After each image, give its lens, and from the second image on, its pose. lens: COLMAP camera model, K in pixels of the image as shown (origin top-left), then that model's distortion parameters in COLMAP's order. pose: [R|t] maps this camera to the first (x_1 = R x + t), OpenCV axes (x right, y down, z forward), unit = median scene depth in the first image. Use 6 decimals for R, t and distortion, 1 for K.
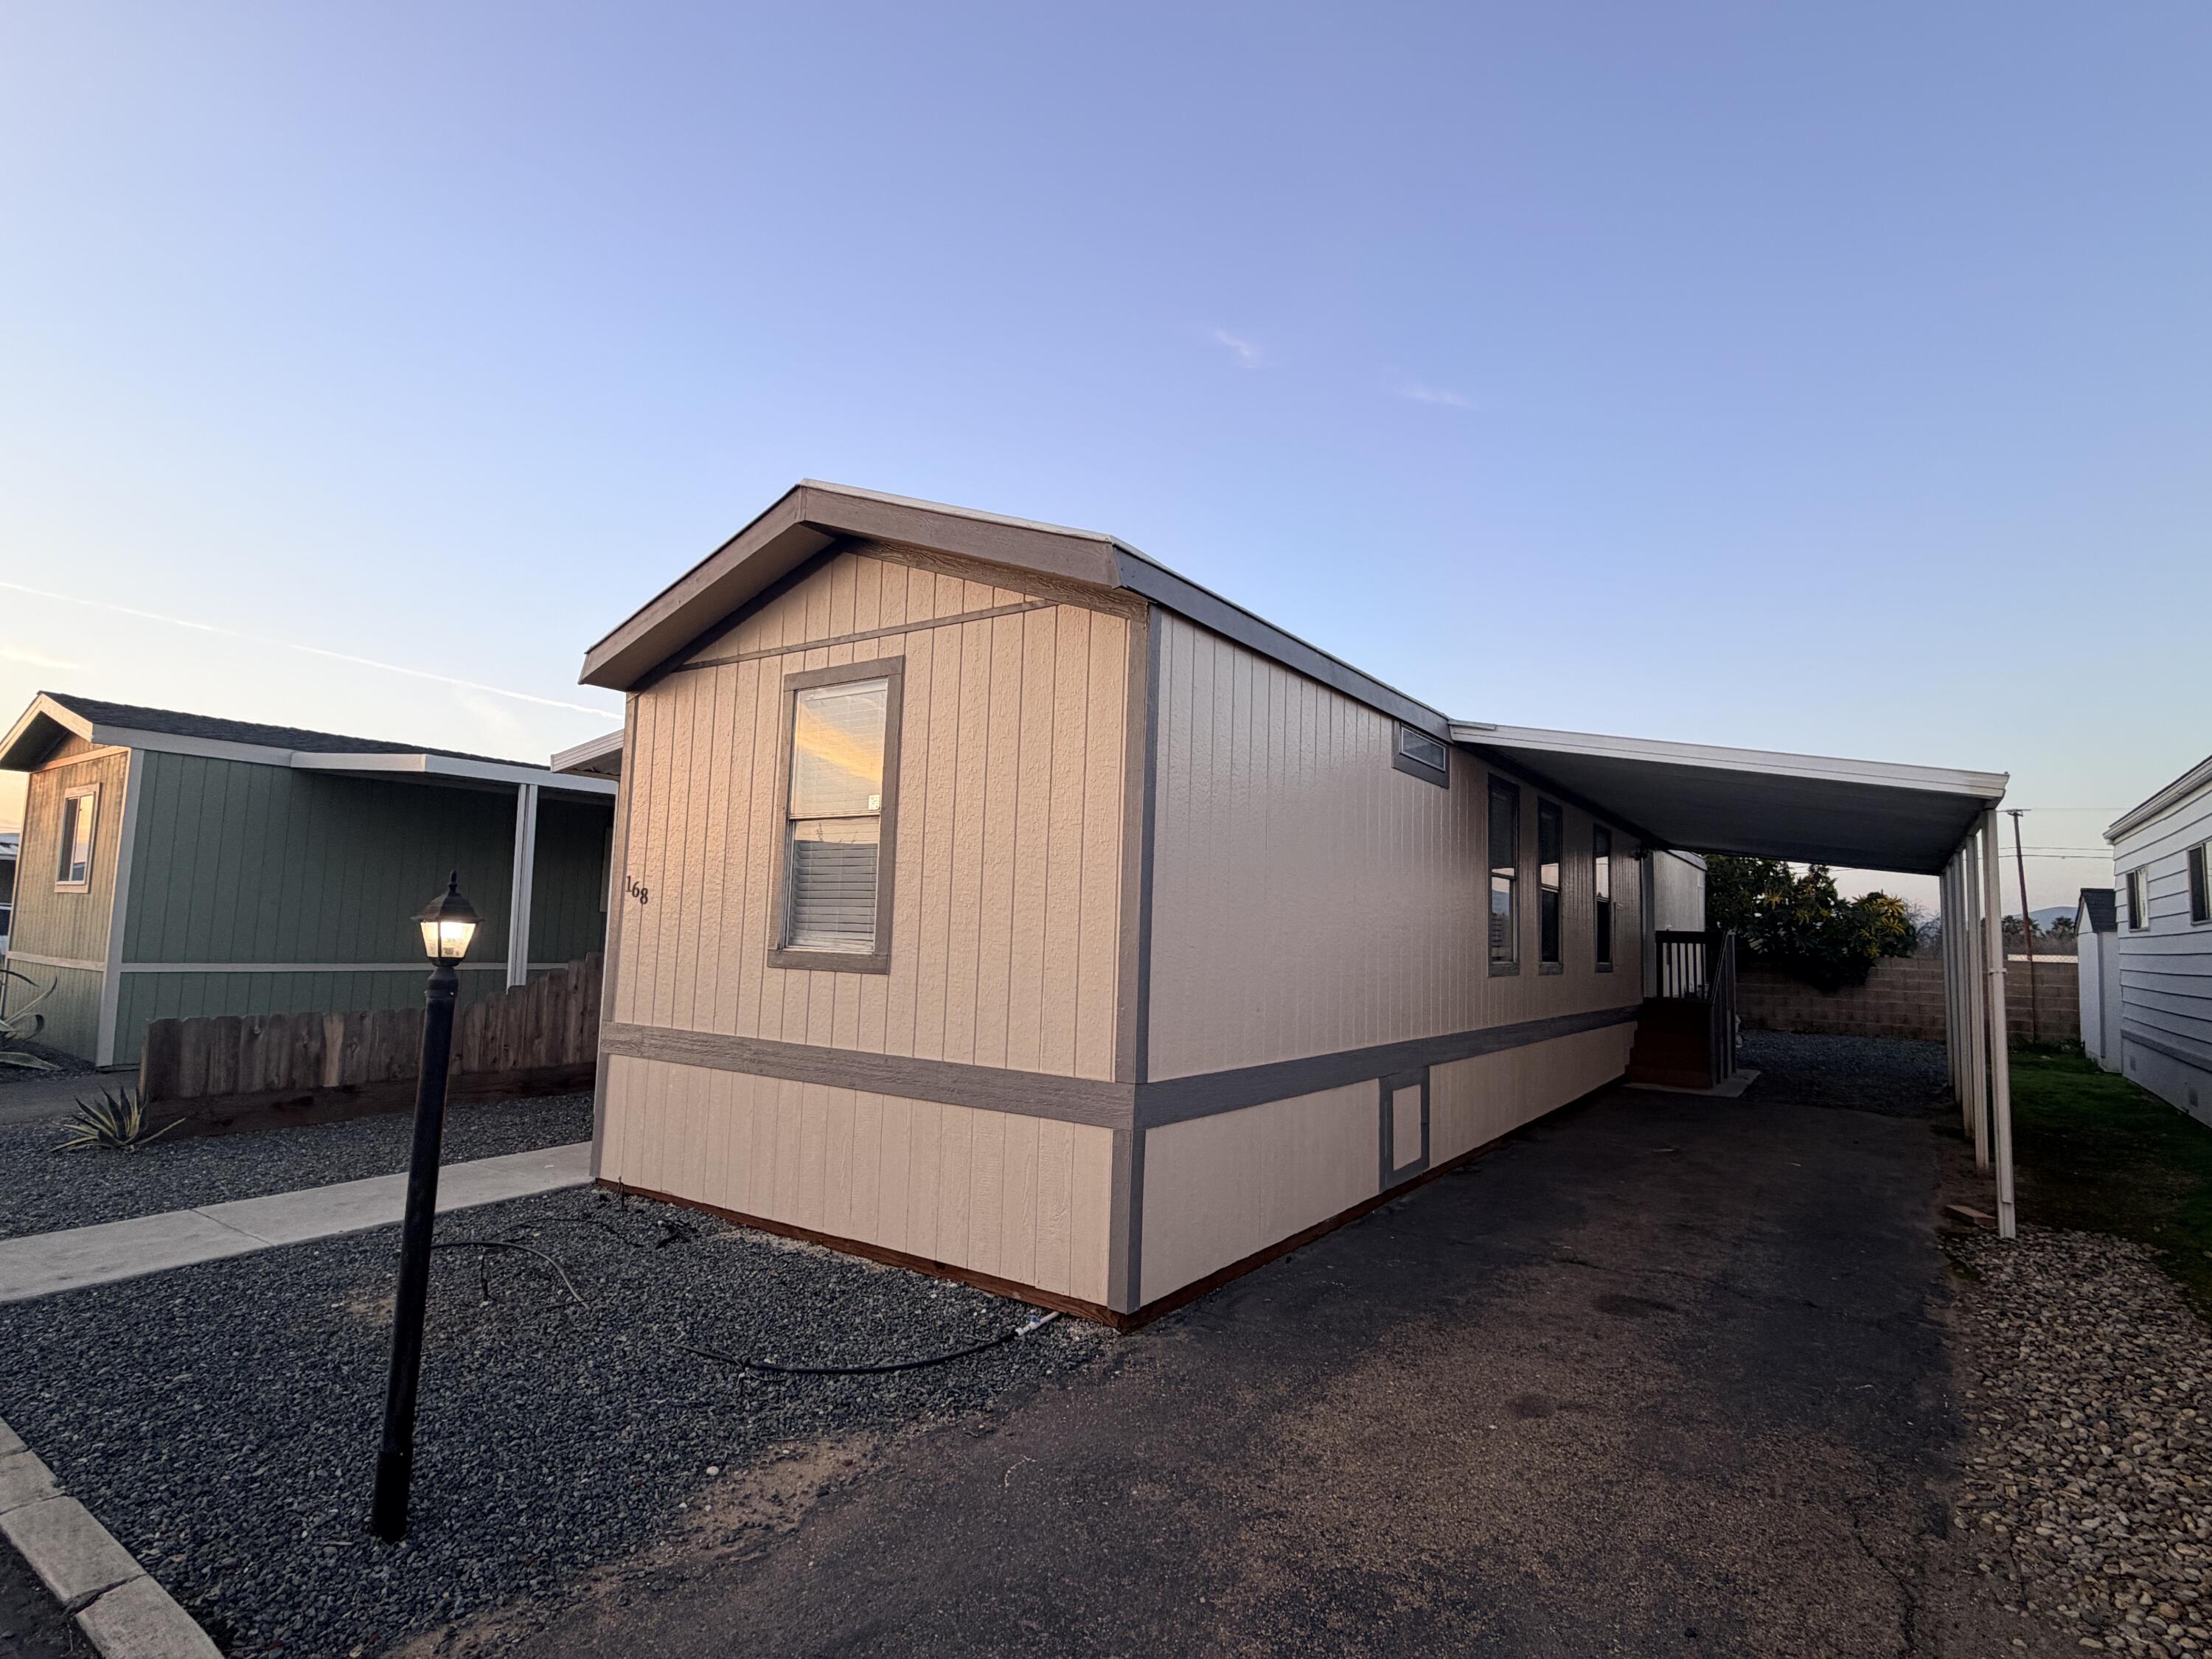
lens RADIAL K [[1129.4, 0, 1106.0], [0, 1129.4, 829.5], [0, 0, 1]] dist [0.001324, 0.000086]
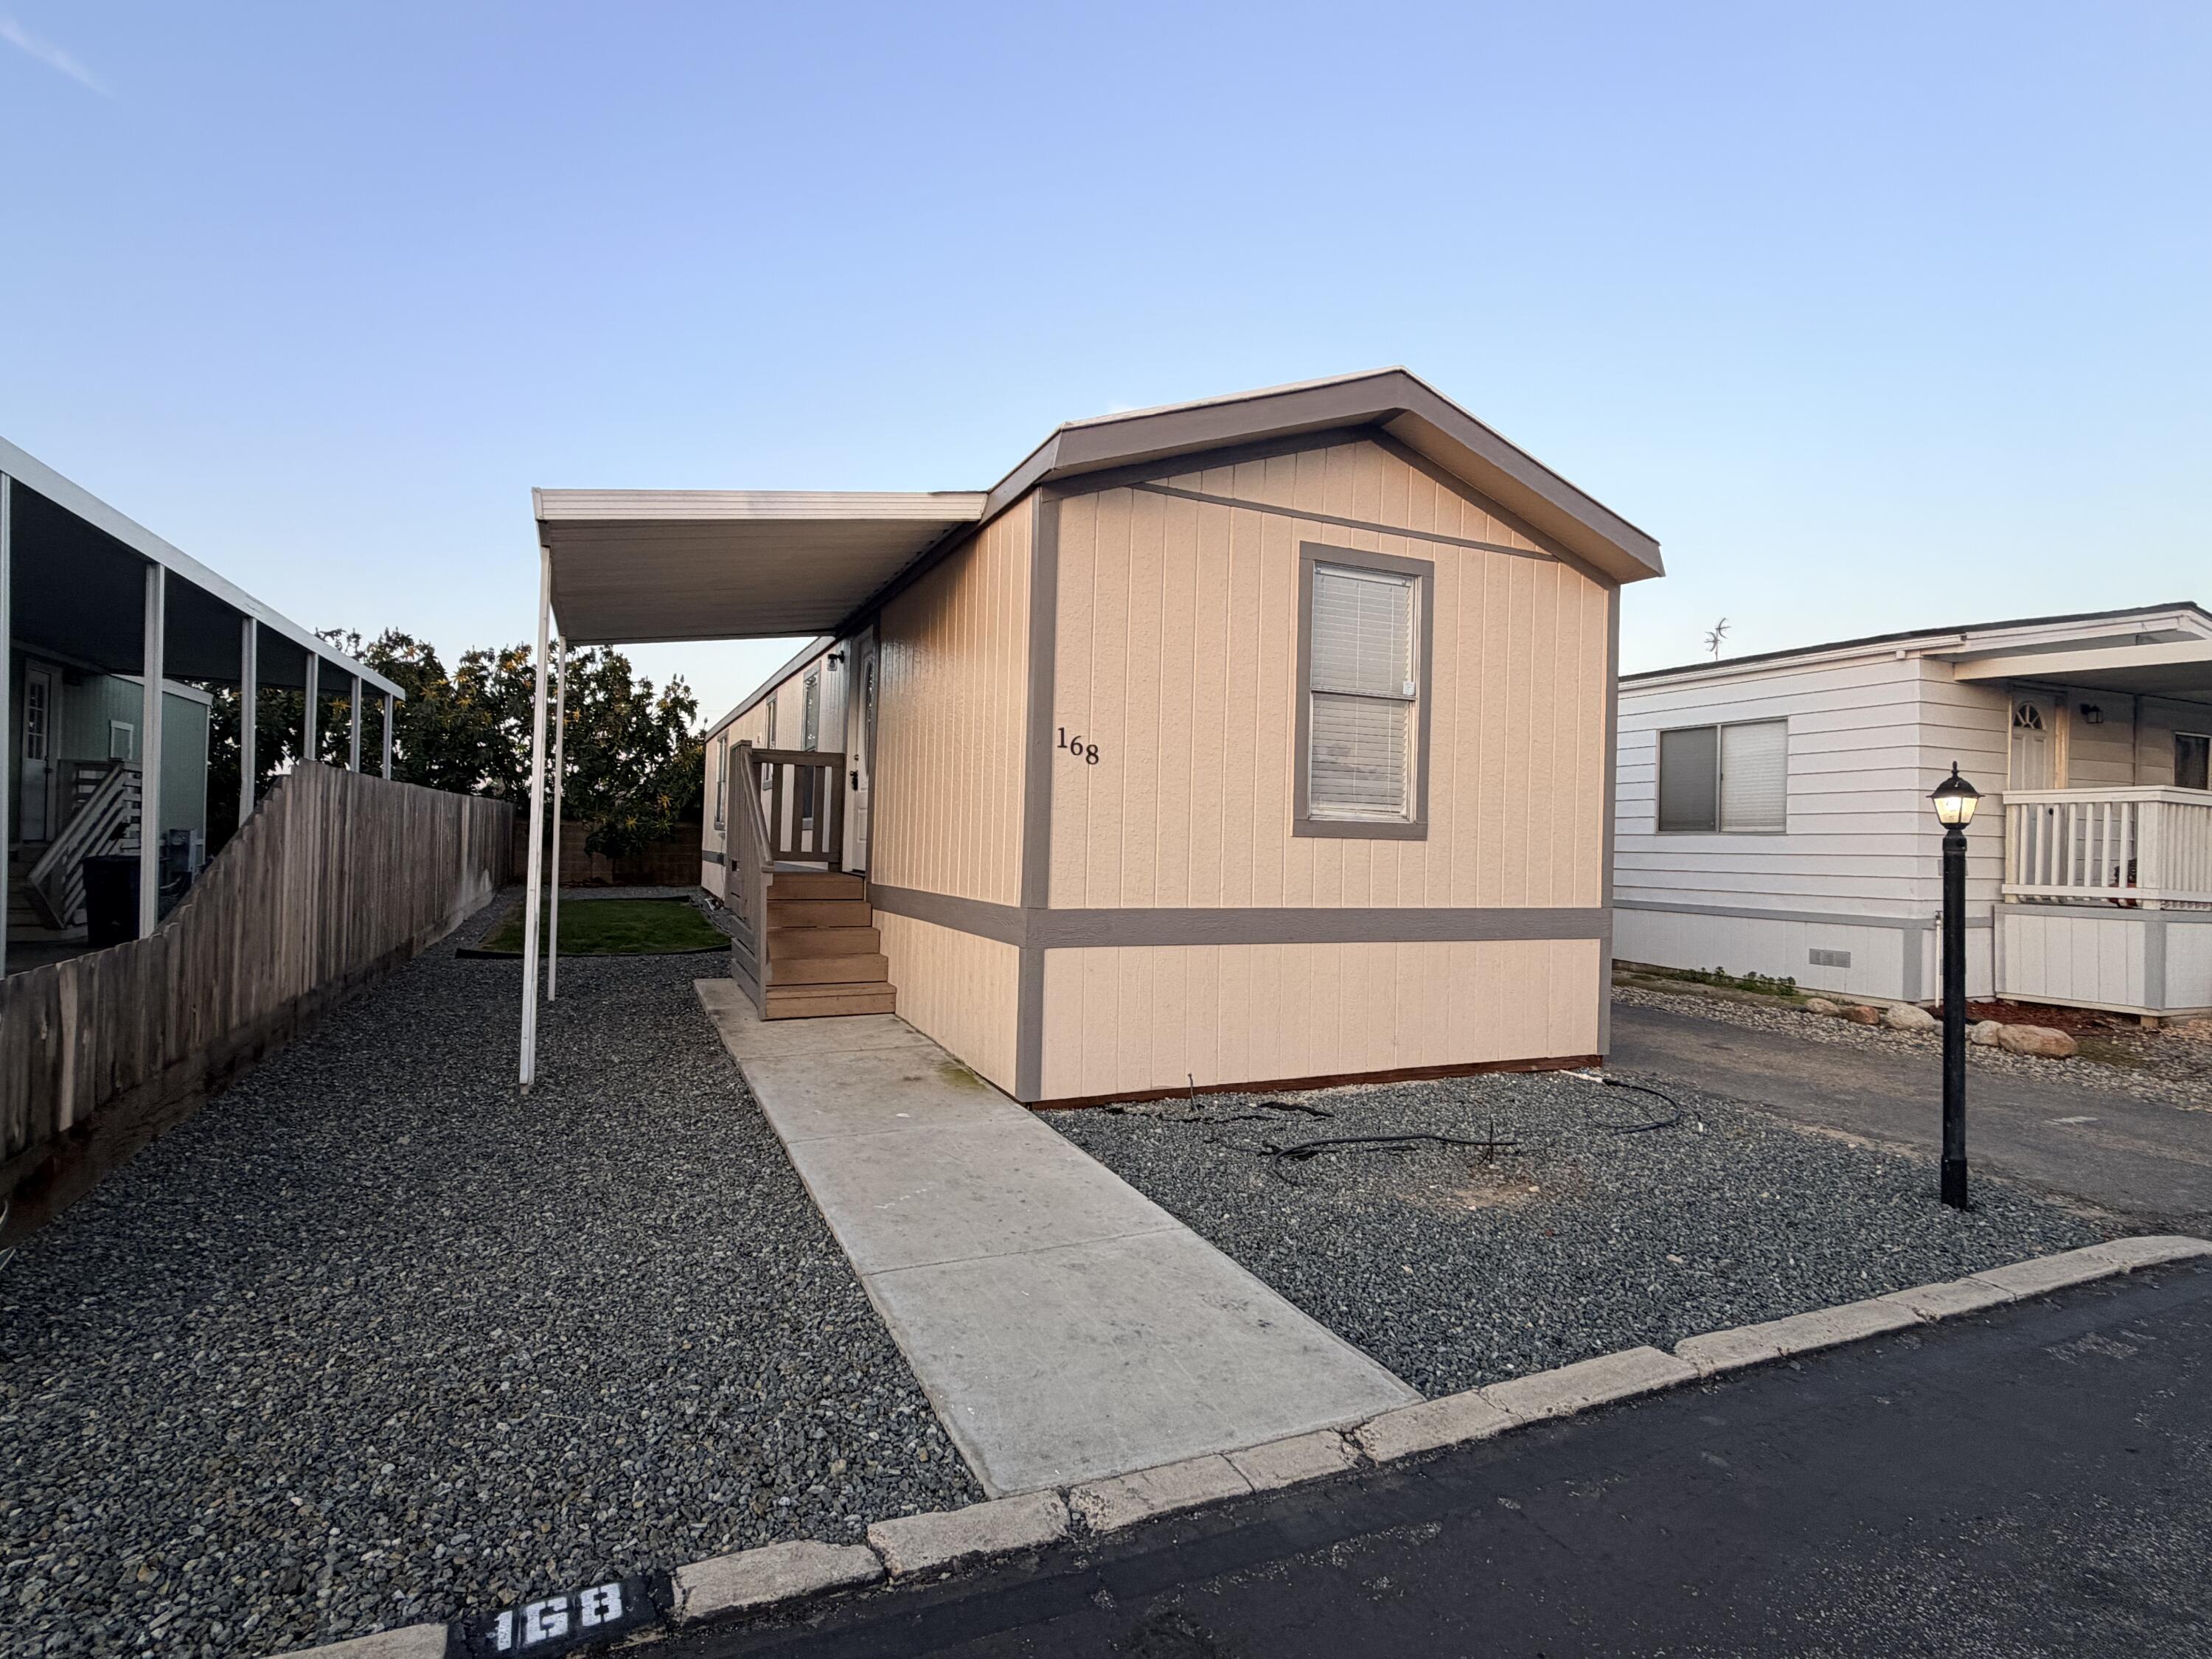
lens RADIAL K [[1129.4, 0, 1106.0], [0, 1129.4, 829.5], [0, 0, 1]] dist [0.001324, 0.000086]
pose [[0.504100, -0.007957, 0.863608, -1.312501], [-0.089531, 0.994088, 0.061420, 0.072747], [-0.858992, -0.108281, 0.500408, 0.674803]]
